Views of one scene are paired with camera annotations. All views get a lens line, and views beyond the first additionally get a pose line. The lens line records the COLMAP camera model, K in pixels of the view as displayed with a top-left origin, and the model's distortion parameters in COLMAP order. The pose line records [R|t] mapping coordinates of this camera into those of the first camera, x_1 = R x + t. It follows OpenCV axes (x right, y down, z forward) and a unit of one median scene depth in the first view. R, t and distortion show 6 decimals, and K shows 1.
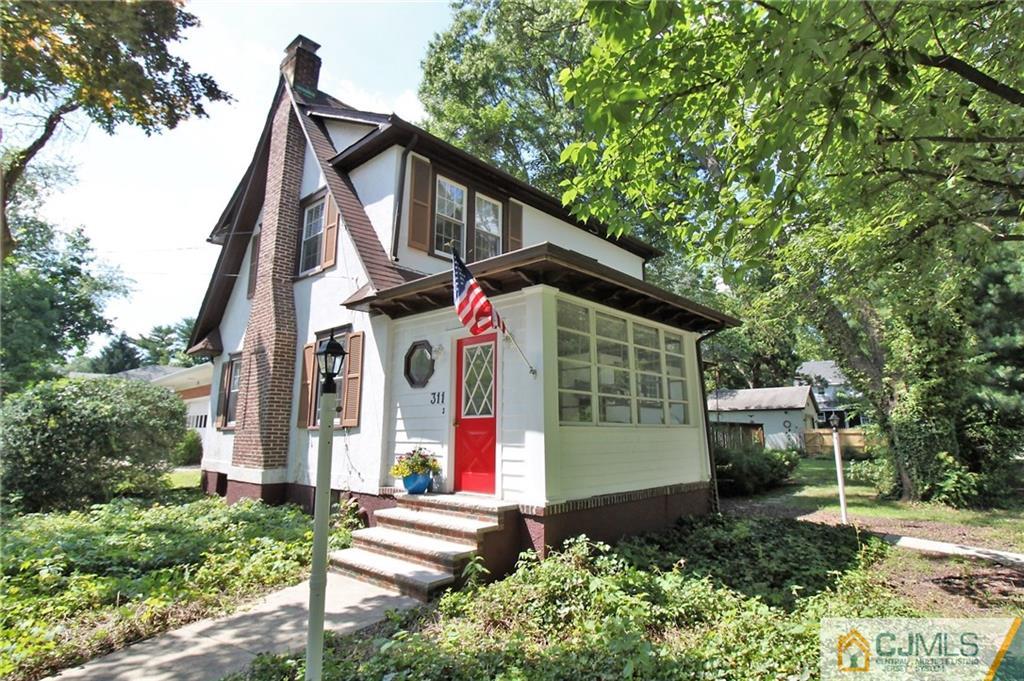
lens RADIAL K [[482.5, 0, 511.4], [0, 482.5, 324.2], [0, 0, 1]] dist [-0.009083, -0.000419]
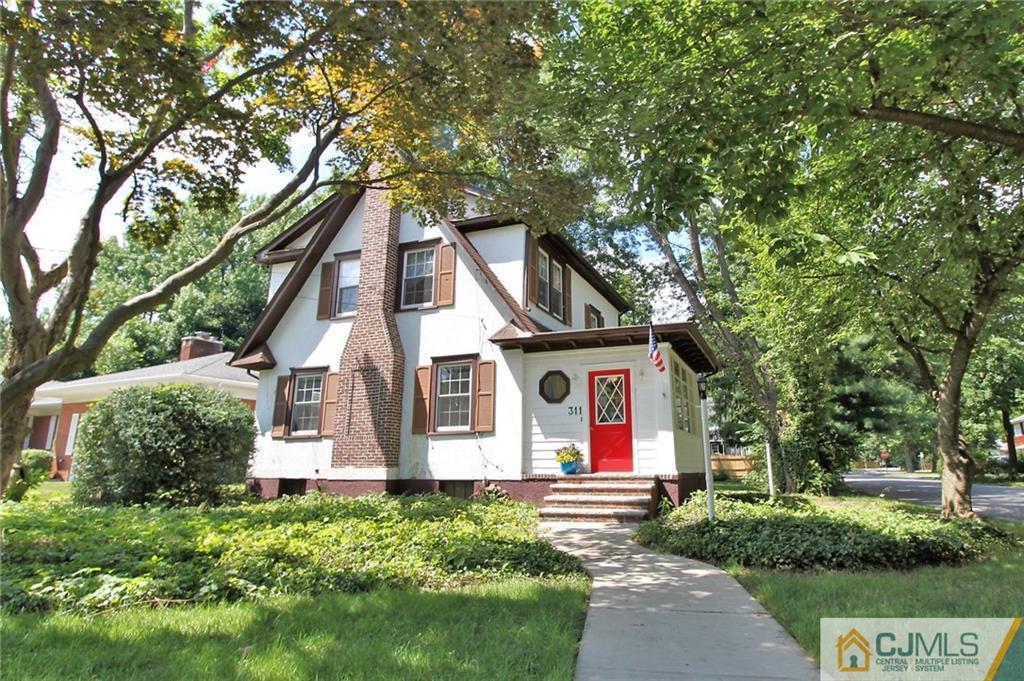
lens RADIAL K [[510.5, 0, 515.3], [0, 510.5, 327.6], [0, 0, 1]] dist [-0.002864, -0.000413]
pose [[0.950827, 0.081438, 0.298824, -0.618493], [-0.068142, 0.996177, -0.054668, -0.001185], [-0.302133, 0.031617, 0.952741, -0.331901]]
